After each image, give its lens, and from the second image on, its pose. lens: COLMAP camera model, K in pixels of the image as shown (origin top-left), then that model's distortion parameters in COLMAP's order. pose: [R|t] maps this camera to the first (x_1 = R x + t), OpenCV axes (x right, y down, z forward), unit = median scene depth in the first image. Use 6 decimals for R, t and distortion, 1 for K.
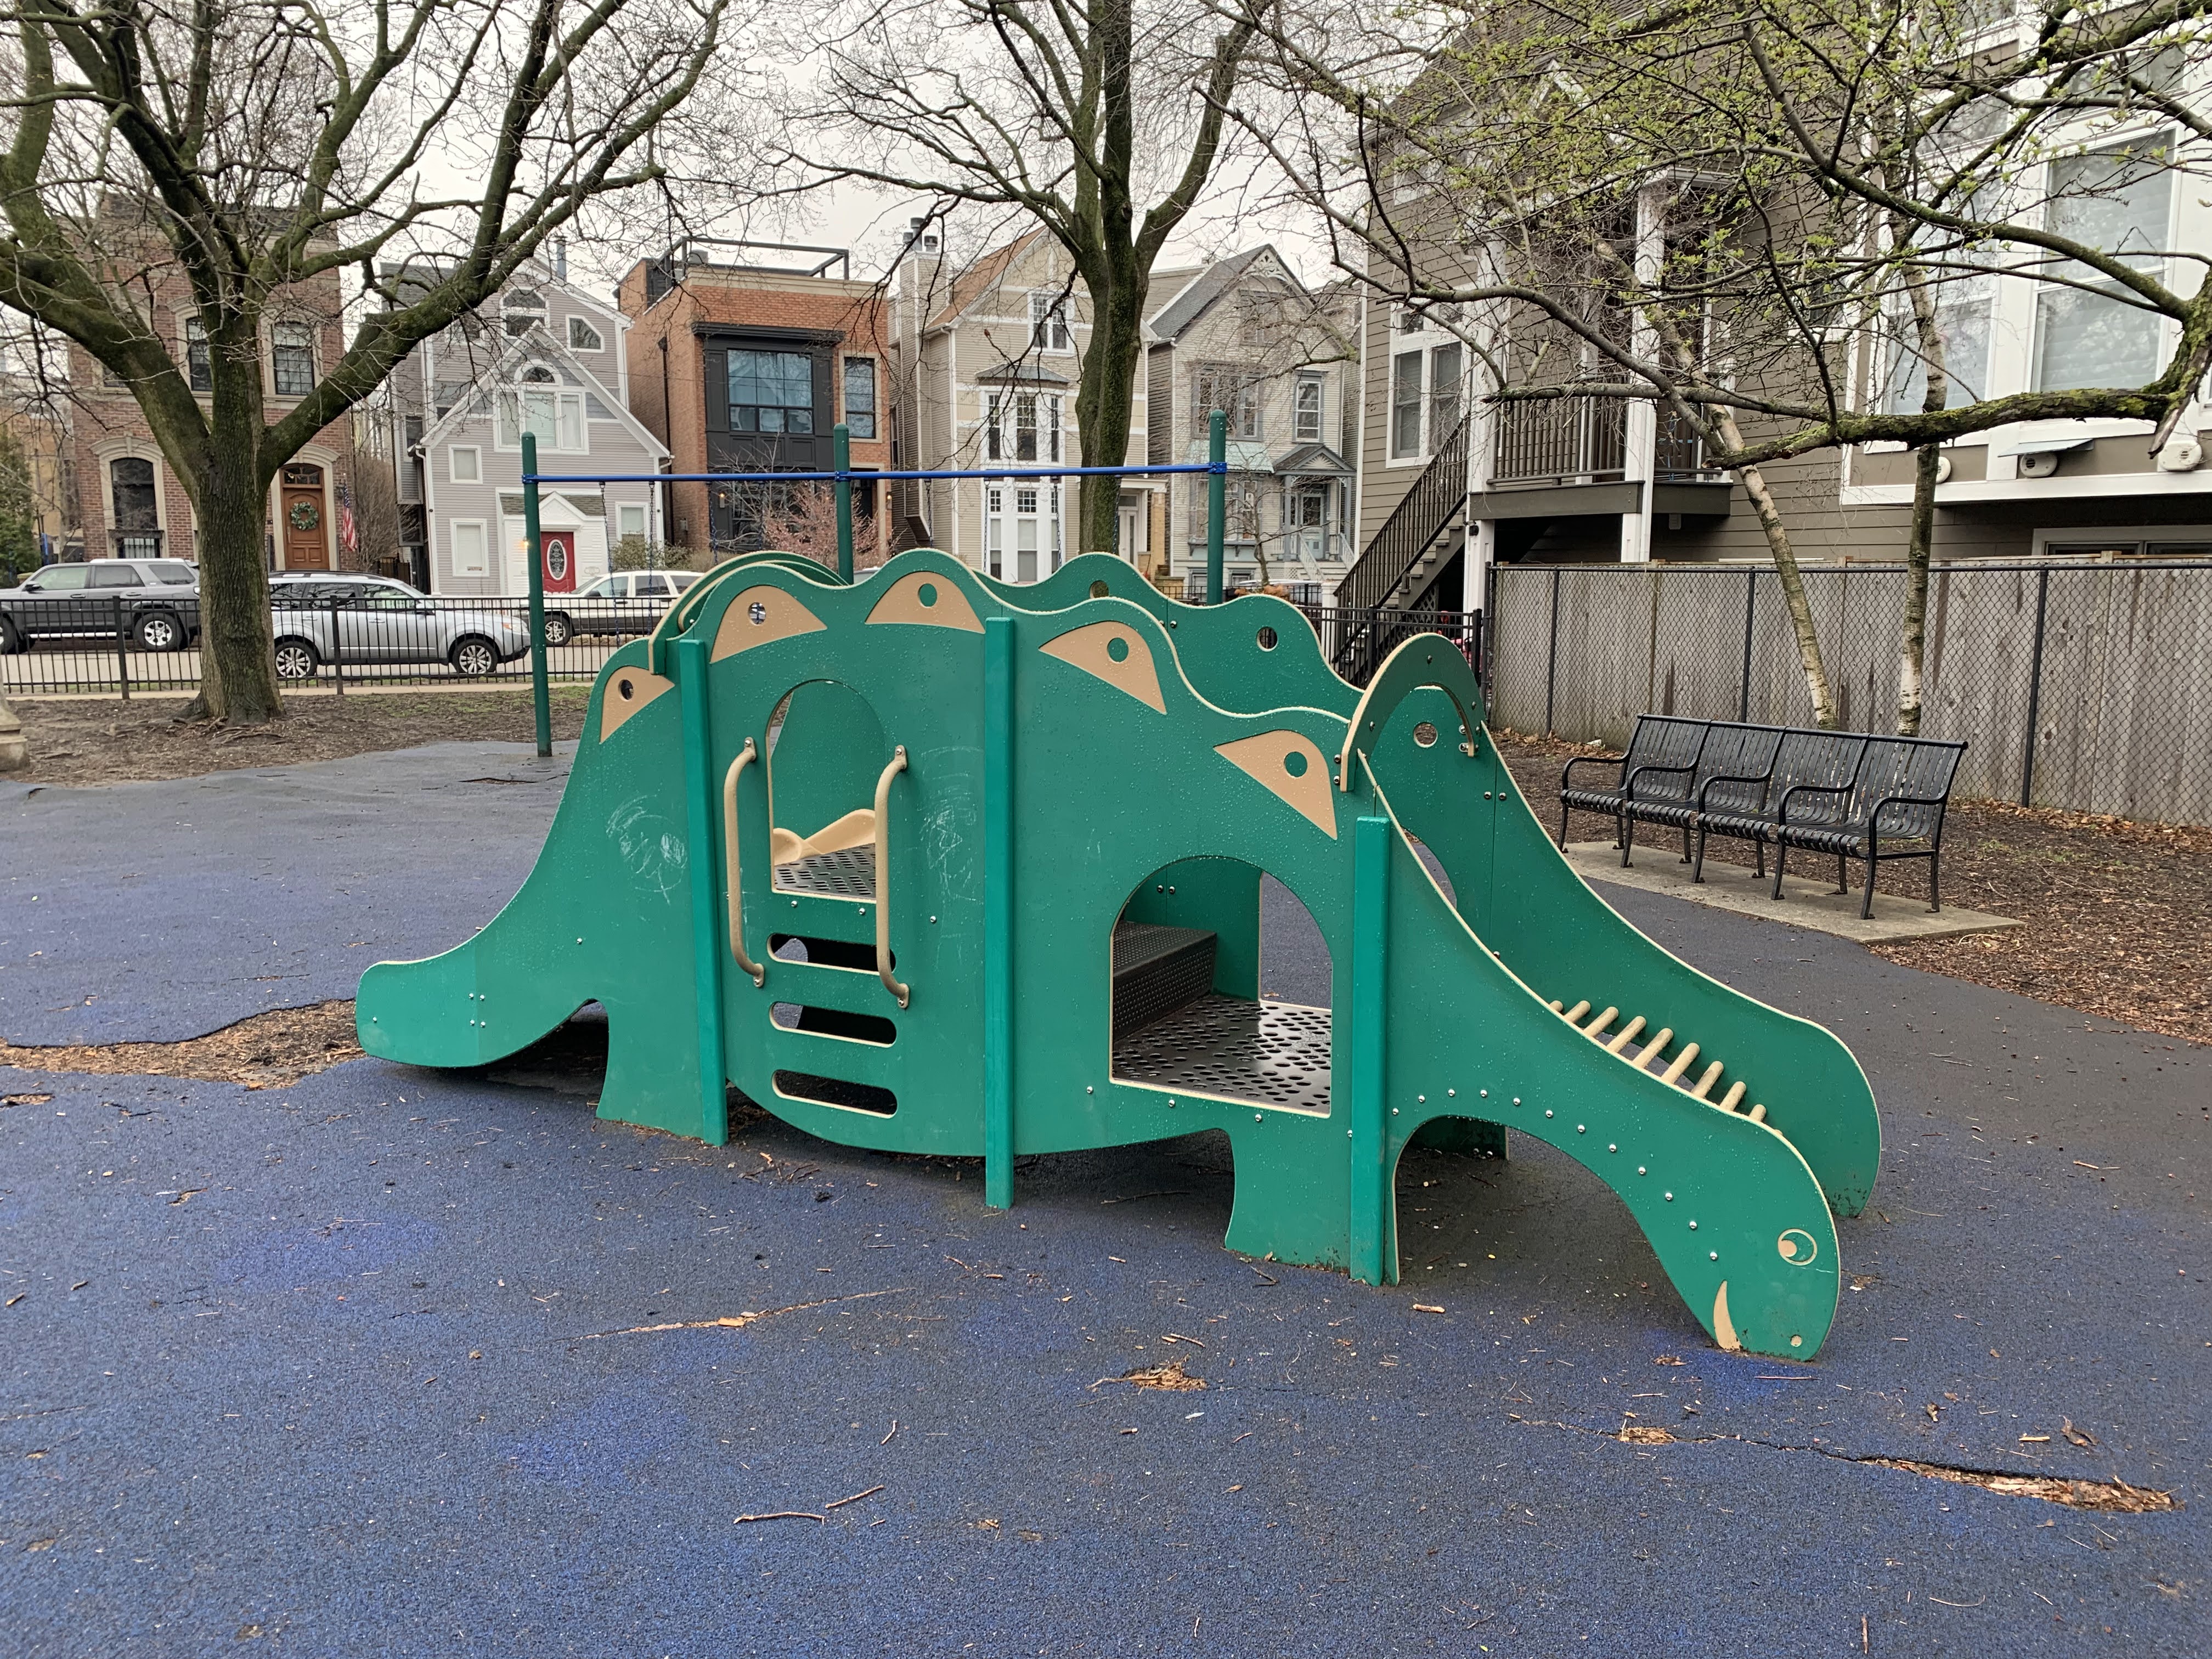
lens RADIAL K [[1668.4, 0, 1125.2], [0, 1668.4, 820.7], [0, 0, 1]] dist [0.052687, -0.074486]
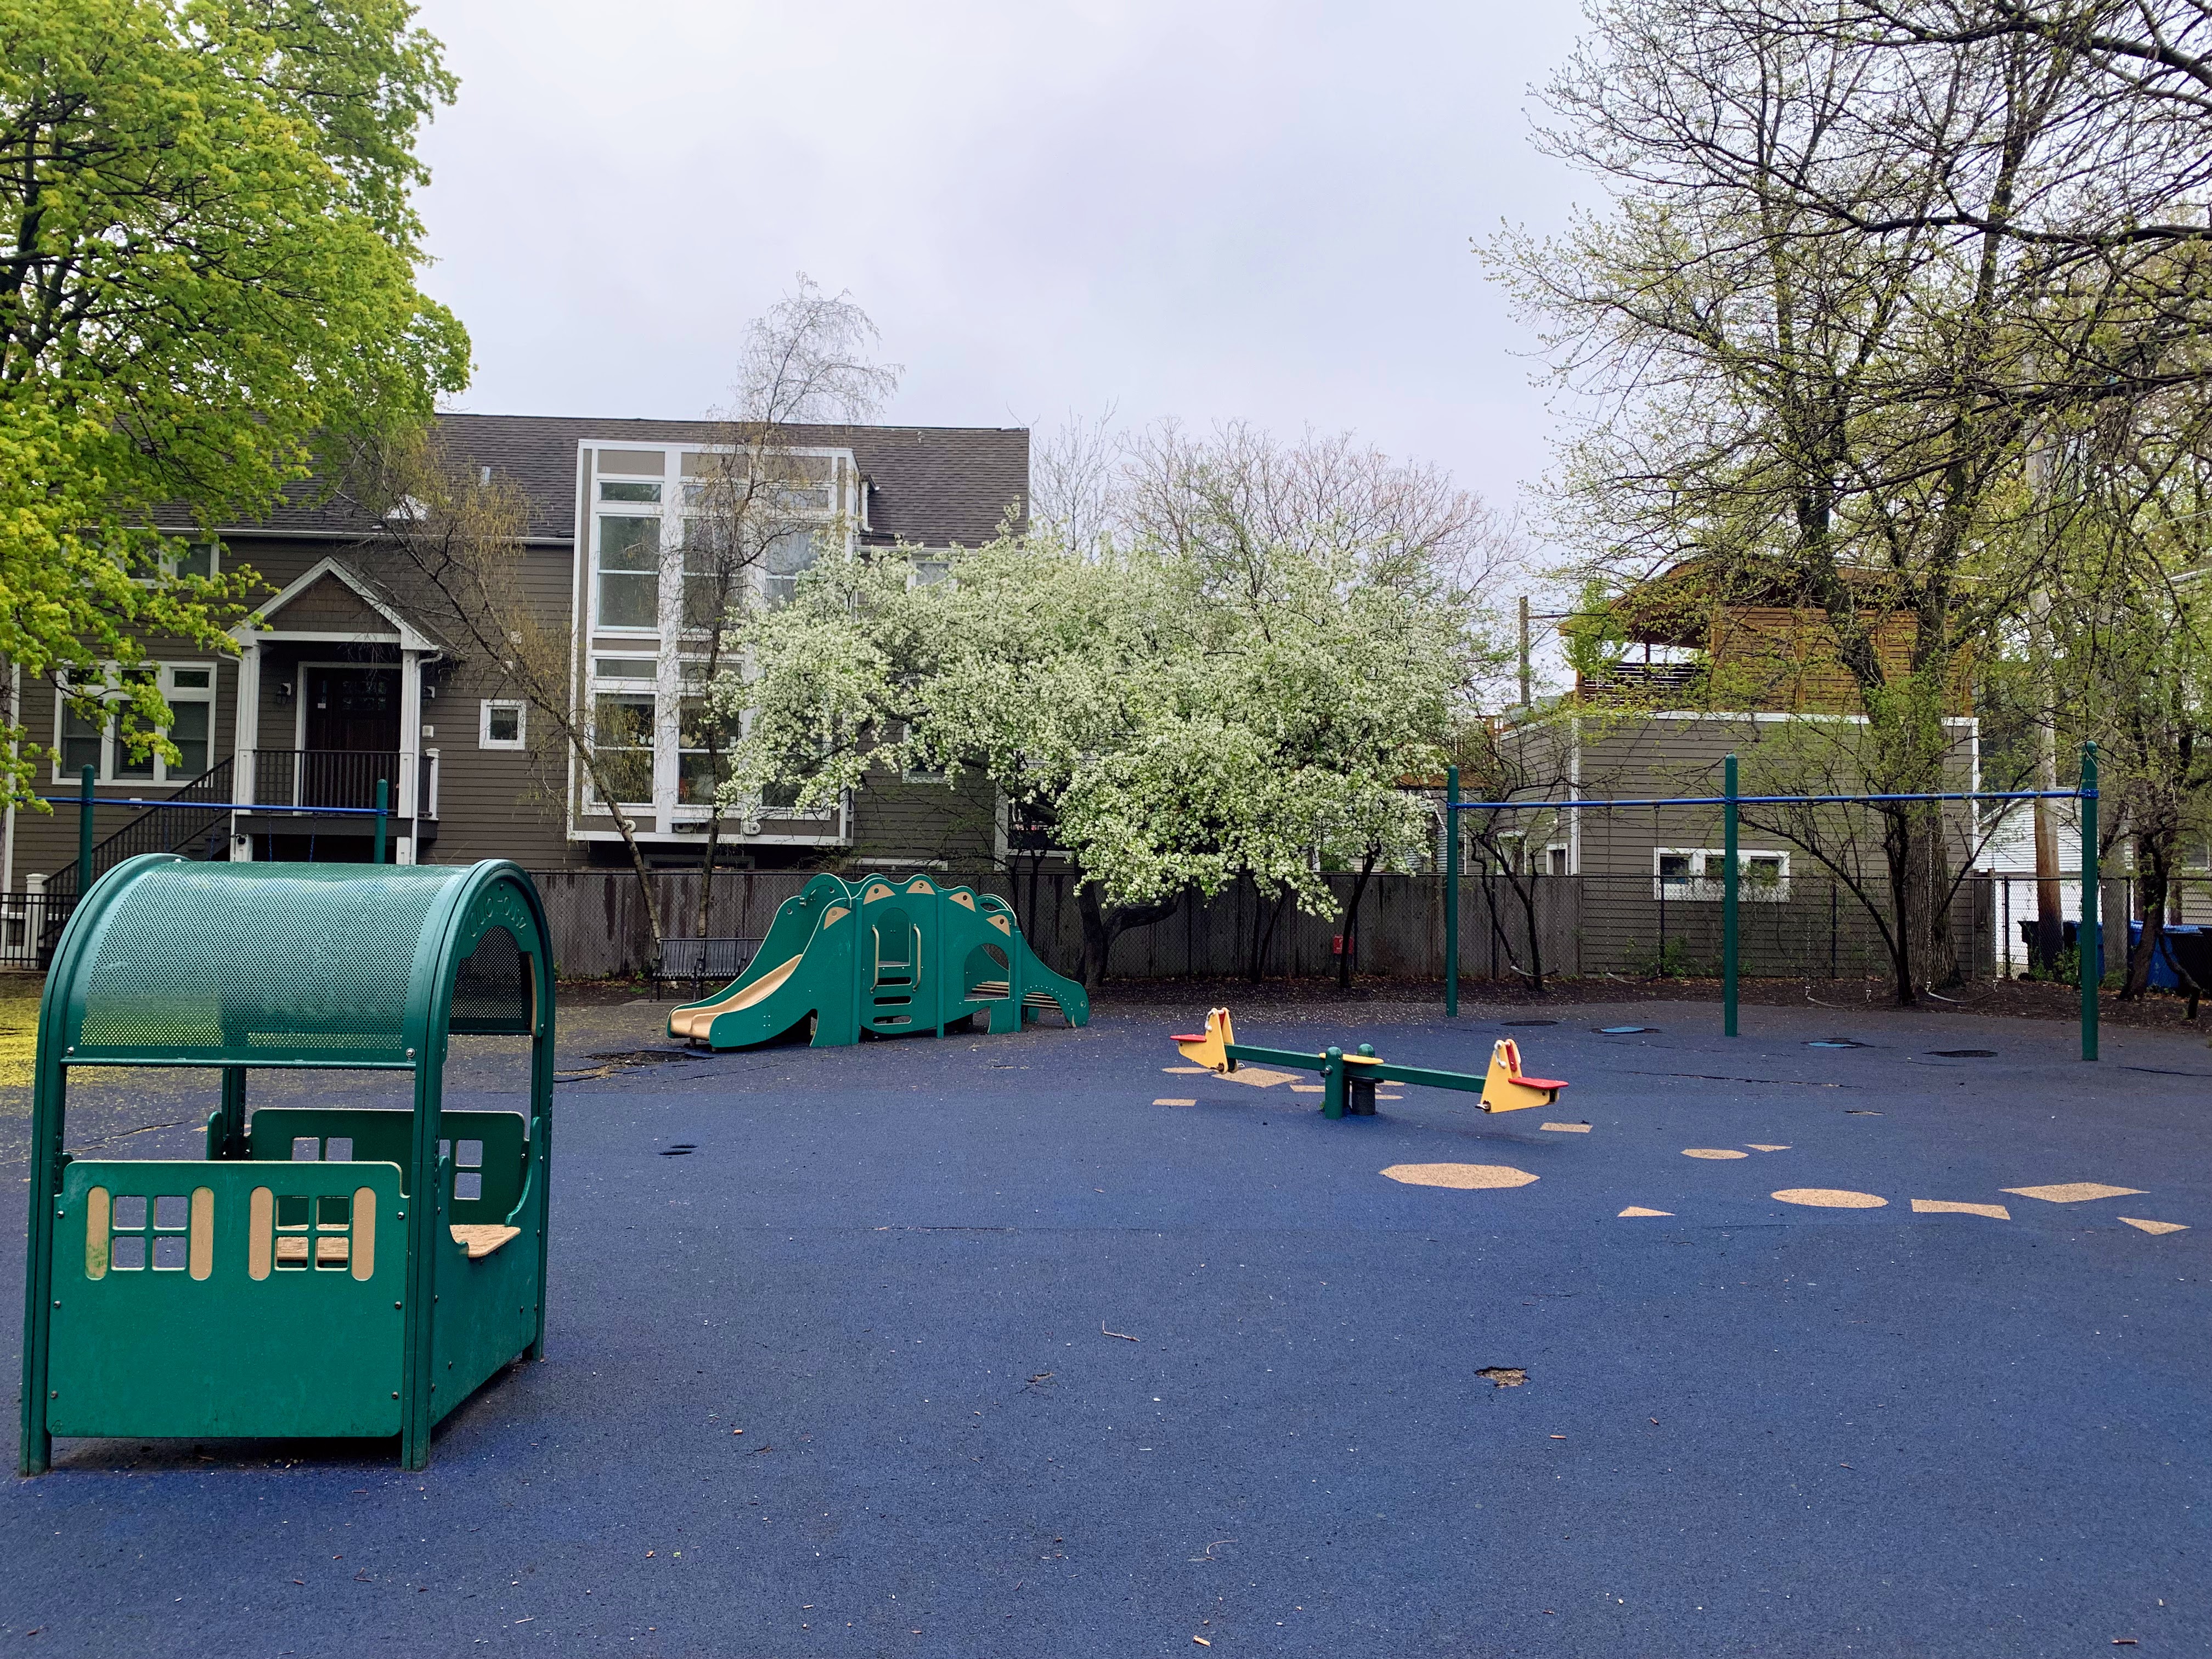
lens RADIAL K [[1668.4, 0, 1125.2], [0, 1668.4, 820.7], [0, 0, 1]] dist [0.052687, -0.074486]
pose [[0.360588, 0.035291, 0.932057, -1.905603], [0.125200, 0.988409, -0.085861, 0.060463], [-0.924284, 0.147654, 0.351991, -0.462047]]
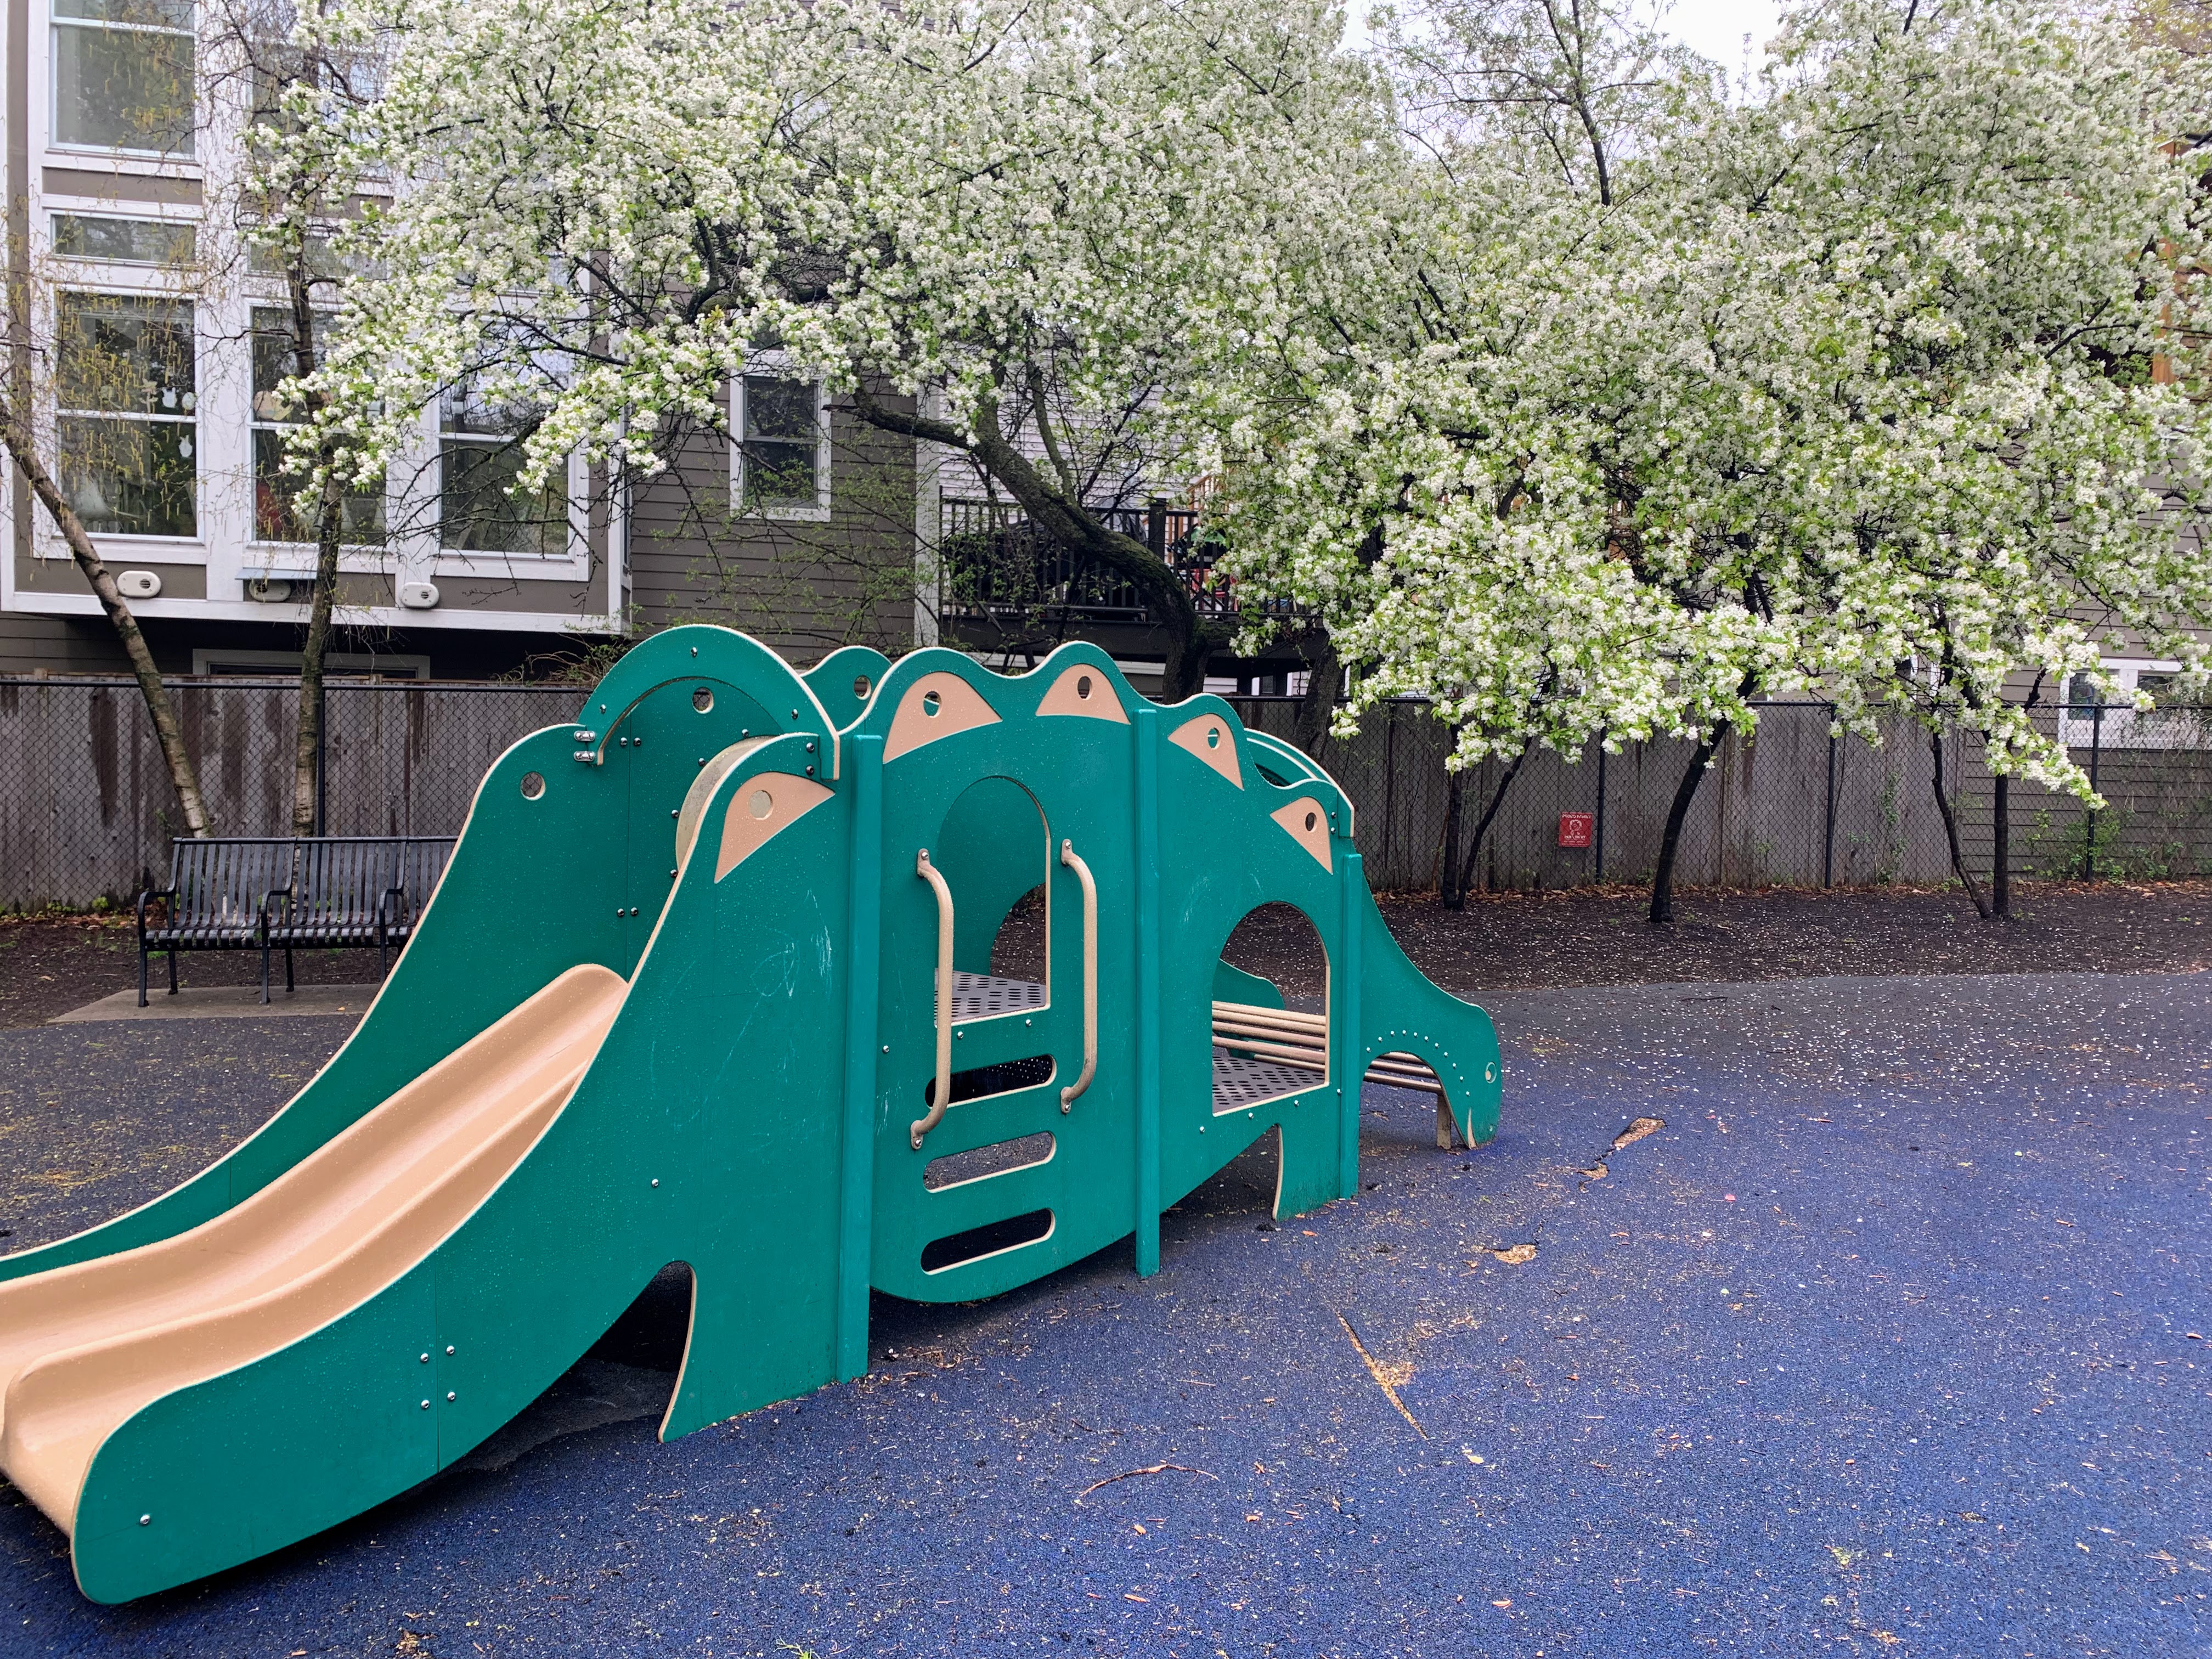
lens RADIAL K [[1668.4, 0, 1125.2], [0, 1668.4, 820.7], [0, 0, 1]] dist [0.052687, -0.074486]
pose [[0.205947, -0.052222, 0.977169, -0.565350], [0.127030, 0.991552, 0.026218, -0.040449], [-0.970283, 0.118730, 0.210841, 0.397981]]
